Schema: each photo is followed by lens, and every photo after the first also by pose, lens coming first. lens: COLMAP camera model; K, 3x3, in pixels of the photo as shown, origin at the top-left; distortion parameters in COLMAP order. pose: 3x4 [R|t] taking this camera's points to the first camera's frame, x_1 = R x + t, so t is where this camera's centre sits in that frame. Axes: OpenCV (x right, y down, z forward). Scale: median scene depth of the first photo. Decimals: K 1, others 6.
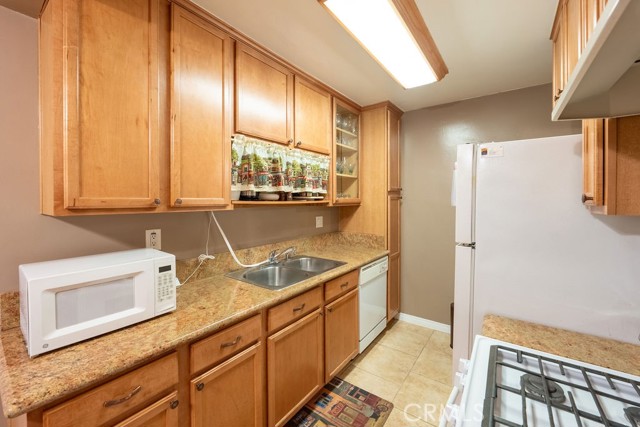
lens RADIAL K [[259.8, 0, 320.8], [0, 259.8, 200.5], [0, 0, 1]] dist [0.000234, -0.000028]
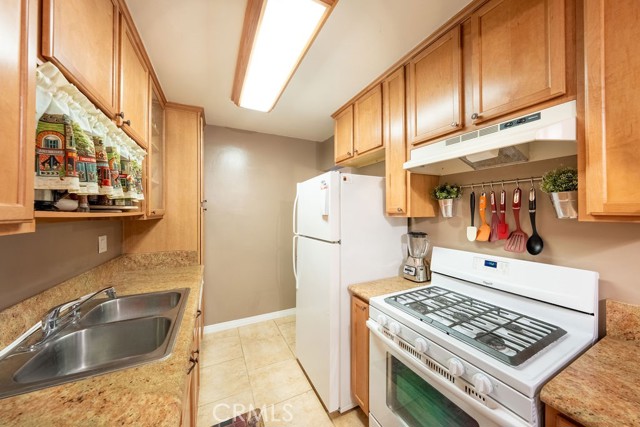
lens RADIAL K [[221.2, 0, 321.3], [0, 221.2, 209.9], [0, 0, 1]] dist [0.000175, 0.000007]
pose [[0.463217, 0.008324, 0.886206, -0.306339], [0.005019, 0.999915, -0.012015, 0.004482], [-0.886231, 0.010014, 0.463136, 0.283642]]
